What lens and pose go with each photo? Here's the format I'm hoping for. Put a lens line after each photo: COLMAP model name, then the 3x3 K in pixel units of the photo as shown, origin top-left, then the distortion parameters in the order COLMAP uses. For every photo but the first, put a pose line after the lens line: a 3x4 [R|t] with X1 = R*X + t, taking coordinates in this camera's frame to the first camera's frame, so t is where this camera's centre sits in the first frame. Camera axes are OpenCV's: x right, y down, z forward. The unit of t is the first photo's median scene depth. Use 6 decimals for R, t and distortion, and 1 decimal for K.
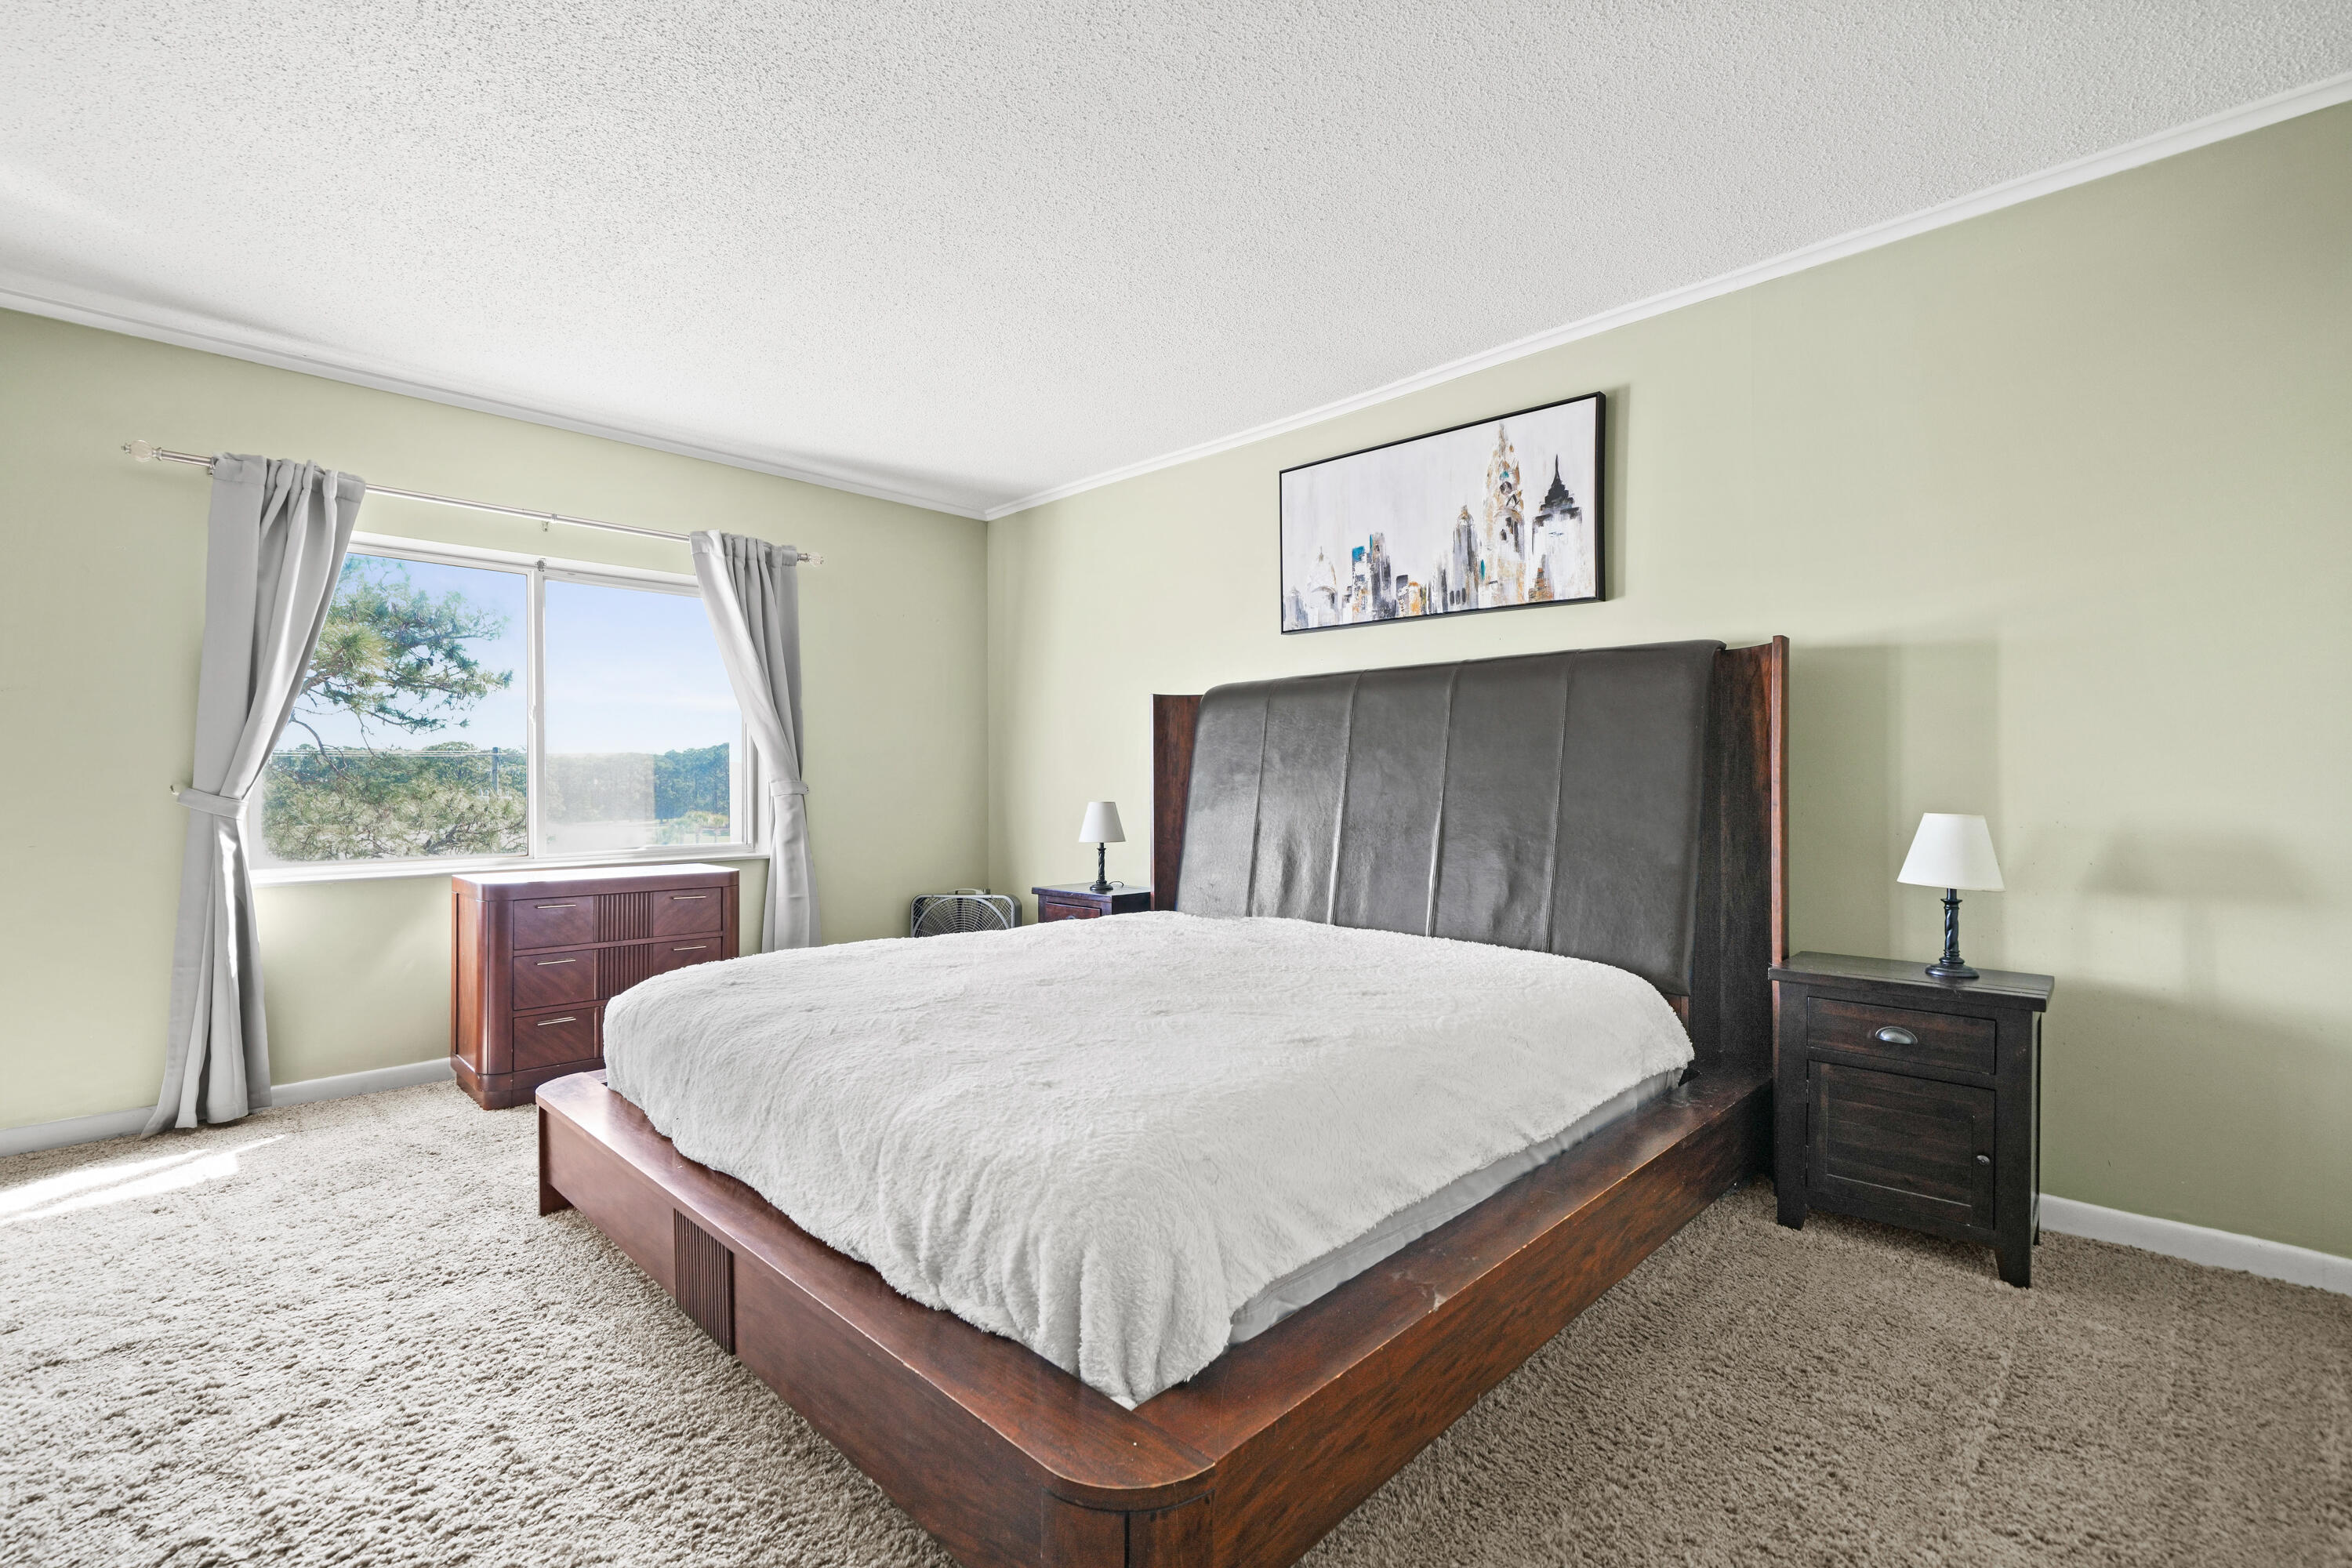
lens RADIAL K [[1053.8, 0, 1170.9], [0, 1053.8, 773.4], [0, 0, 1]] dist [0.002270, -0.000105]
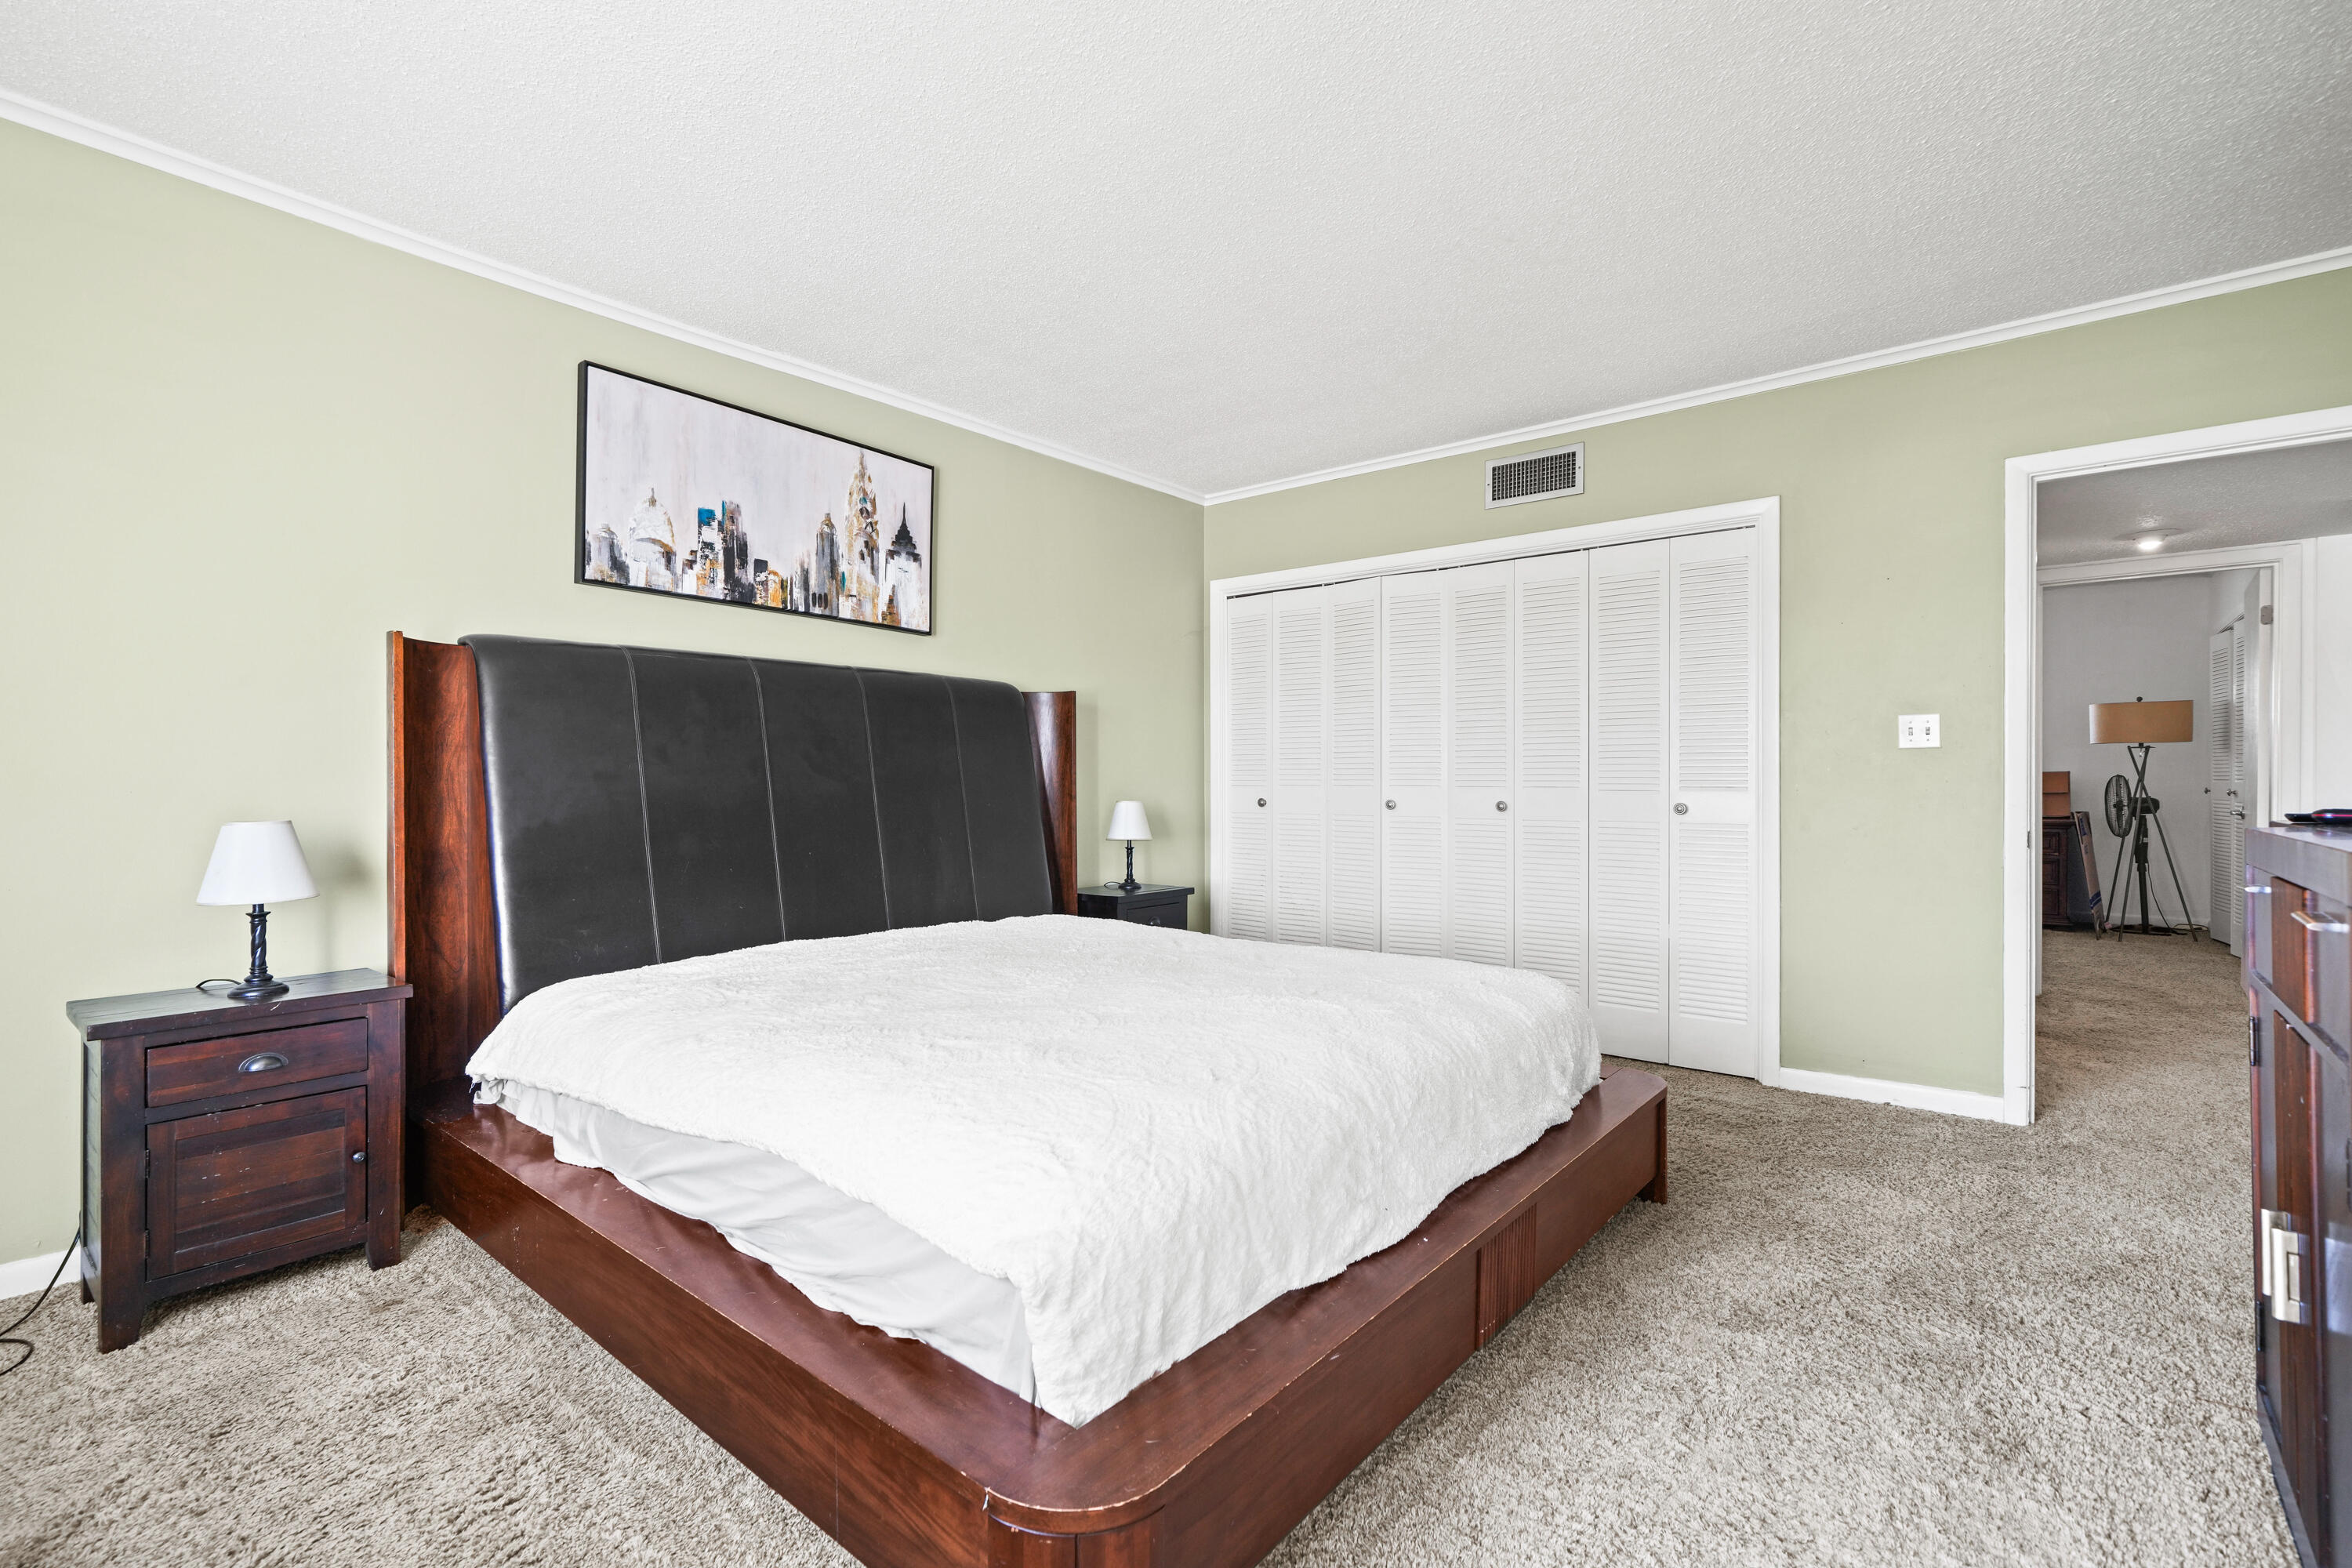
lens RADIAL K [[1053.8, 0, 1156.9], [0, 1053.8, 776.5], [0, 0, 1]] dist [0.002270, -0.000105]
pose [[-0.077028, 0.012148, 0.996955, -0.738265], [-0.006142, 0.999901, -0.012659, 0.011836], [-0.997010, -0.007099, -0.076946, 0.735868]]
